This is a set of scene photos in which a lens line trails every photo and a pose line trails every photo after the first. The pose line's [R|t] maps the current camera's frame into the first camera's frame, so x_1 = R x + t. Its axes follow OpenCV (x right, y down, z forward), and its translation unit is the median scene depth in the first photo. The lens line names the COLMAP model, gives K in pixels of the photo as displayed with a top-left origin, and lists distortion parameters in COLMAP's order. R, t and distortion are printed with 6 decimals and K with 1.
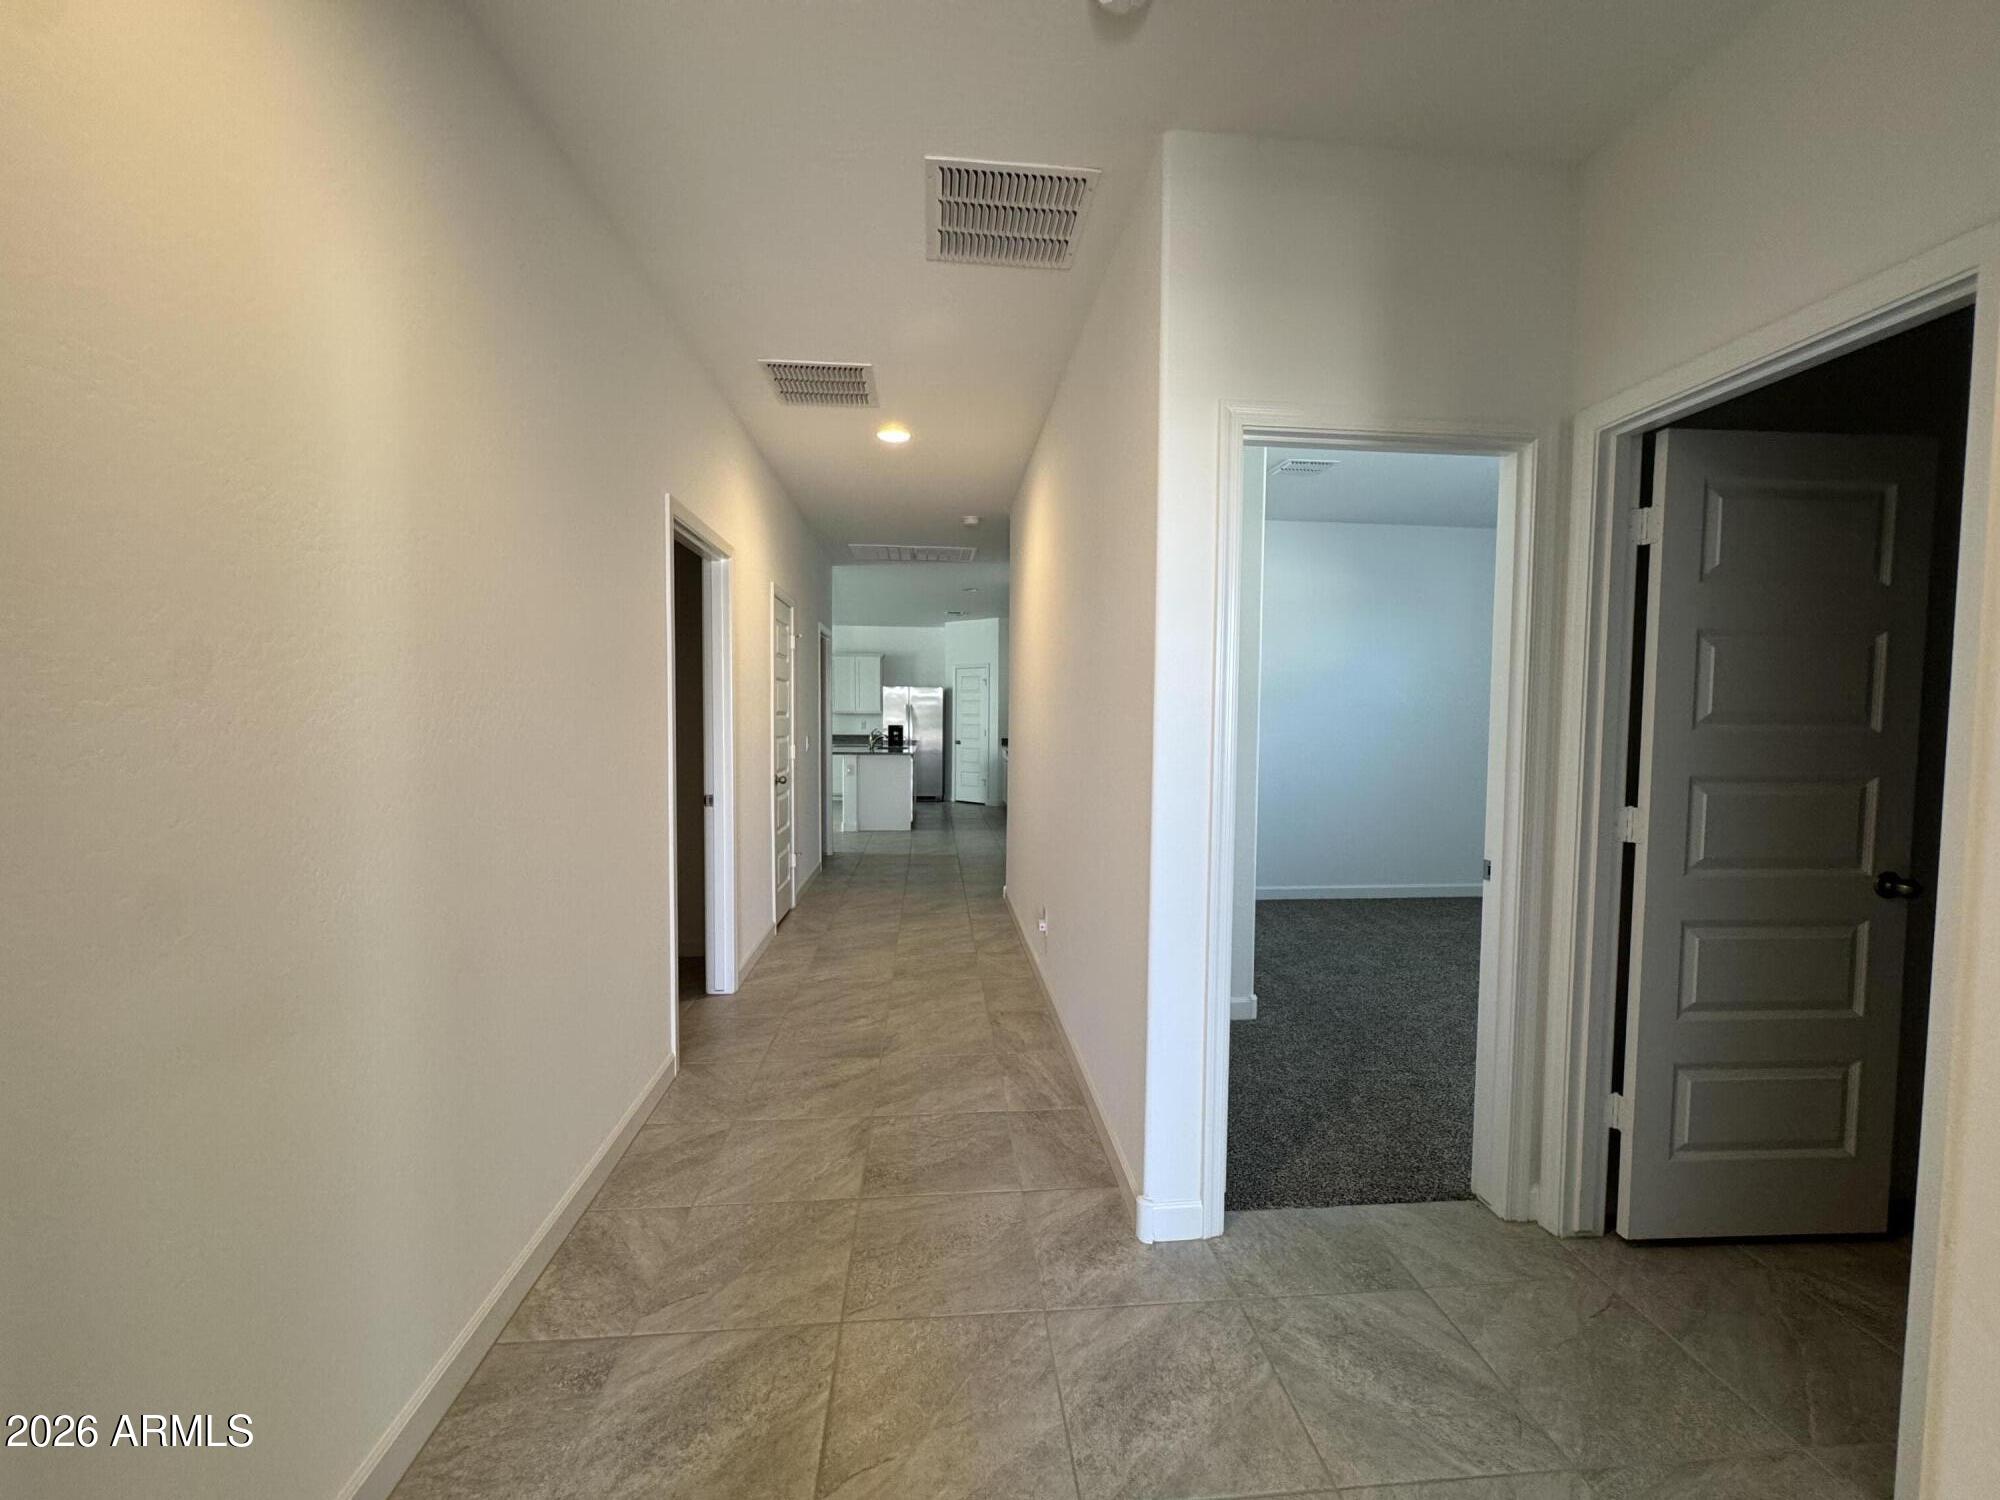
lens RADIAL K [[799.1, 0, 1000.0], [0, 799.1, 750.0], [0, 0, 1]] dist [-0.002268, 0.000246]
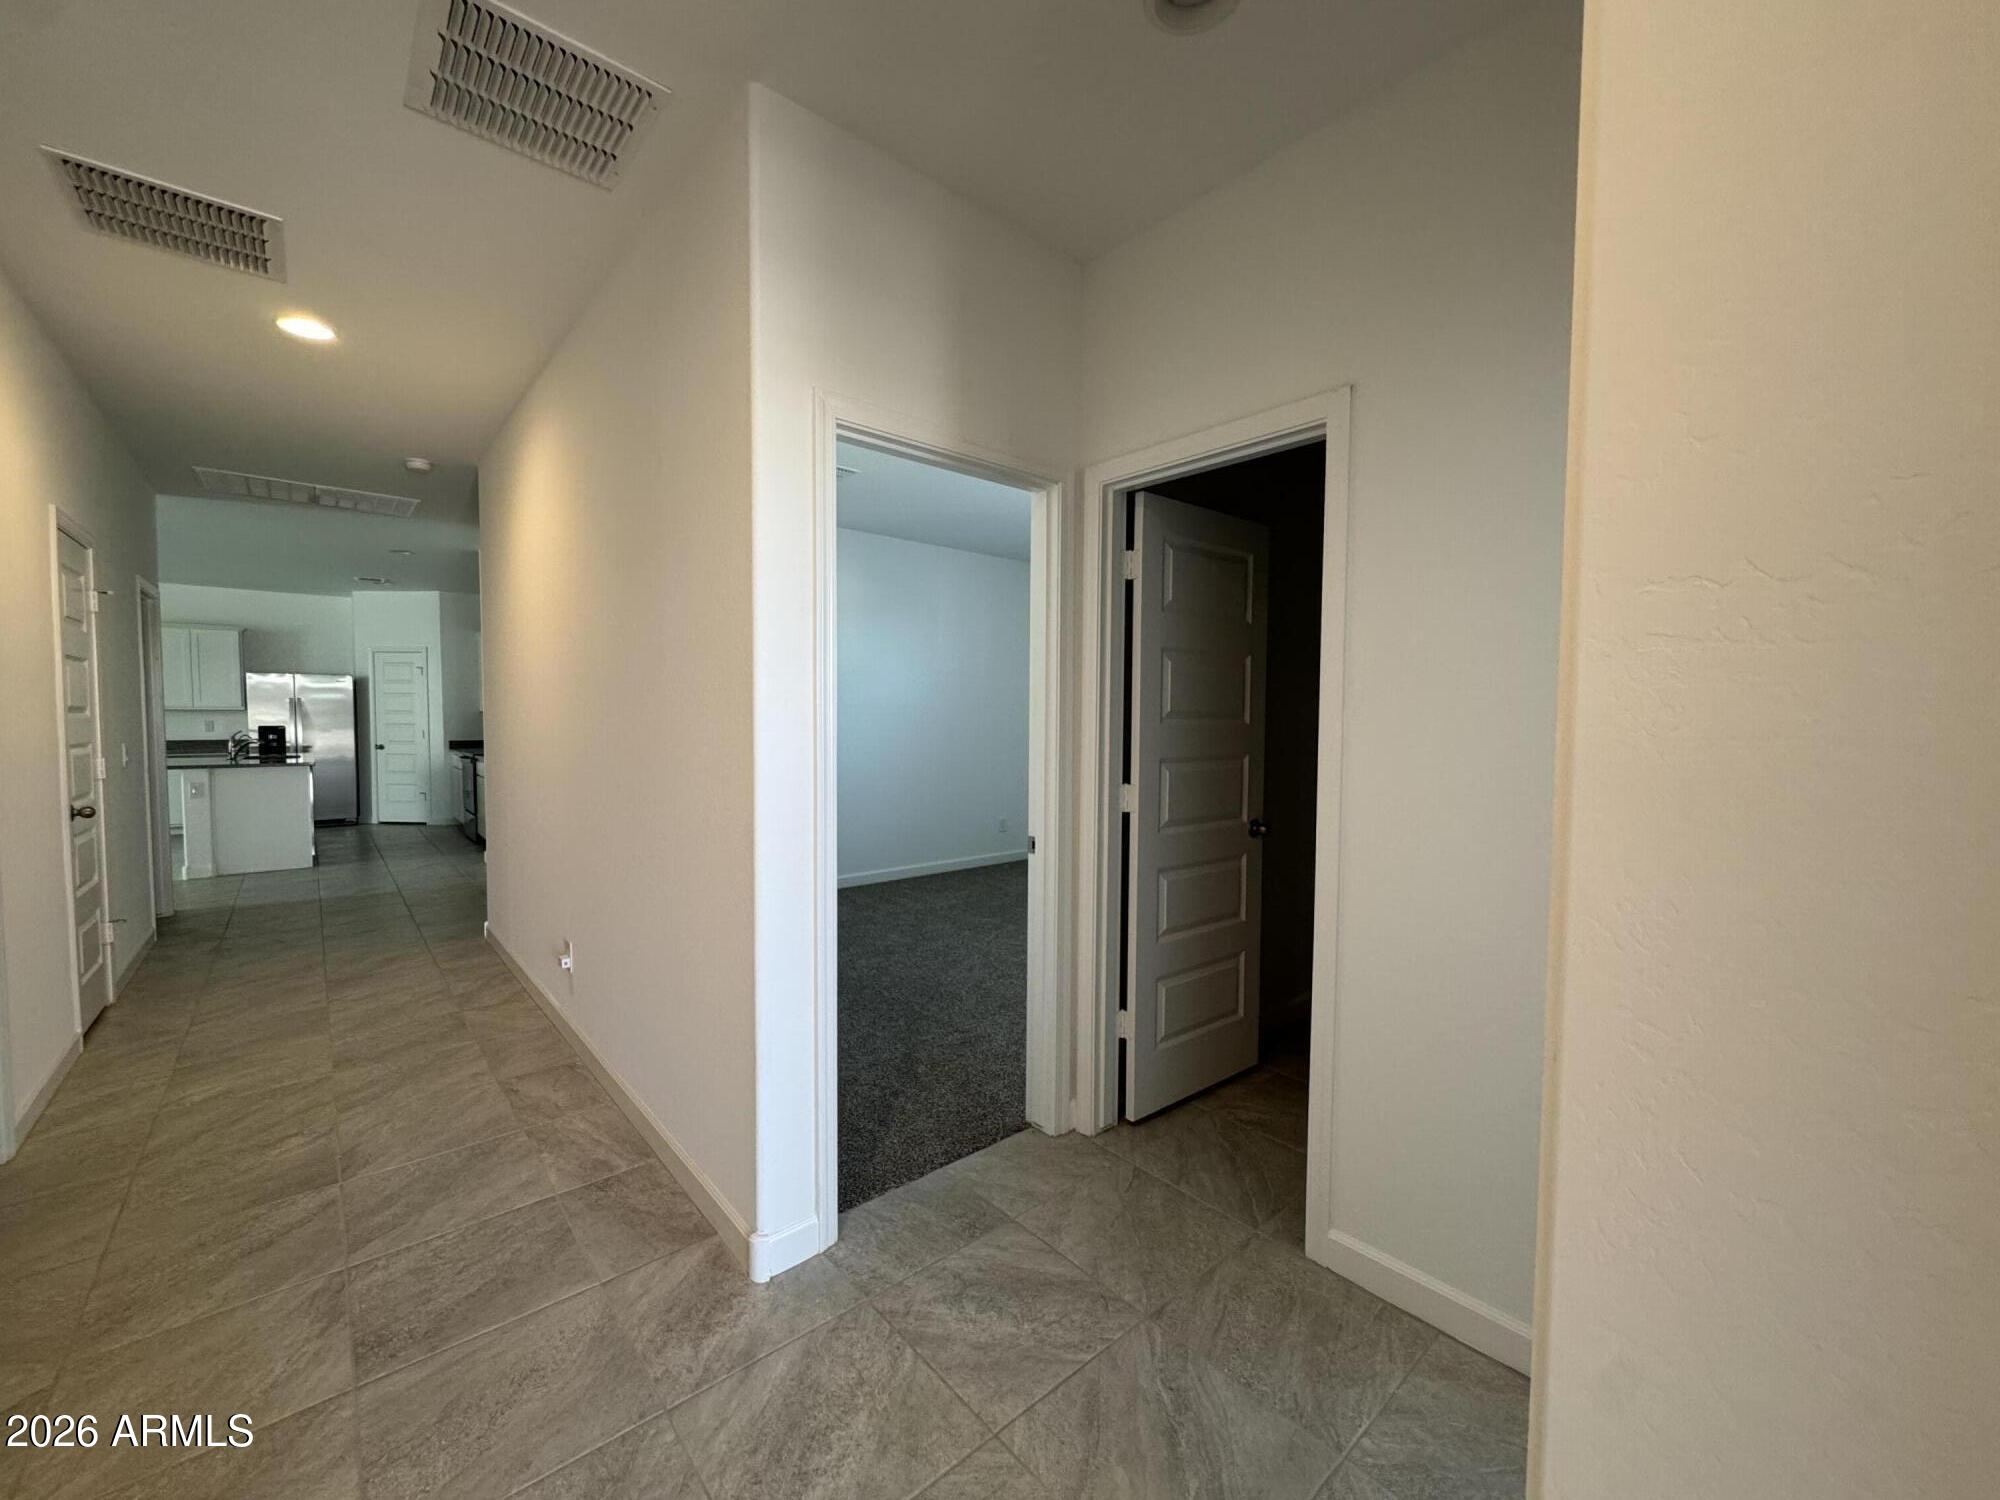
lens RADIAL K [[799.1, 0, 1000.0], [0, 799.1, 750.0], [0, 0, 1]] dist [-0.002268, 0.000246]
pose [[0.807200, -0.028216, 0.589603, -0.117047], [0.025754, 0.999589, 0.012578, -0.004462], [-0.589716, 0.005032, 0.807595, 0.081407]]
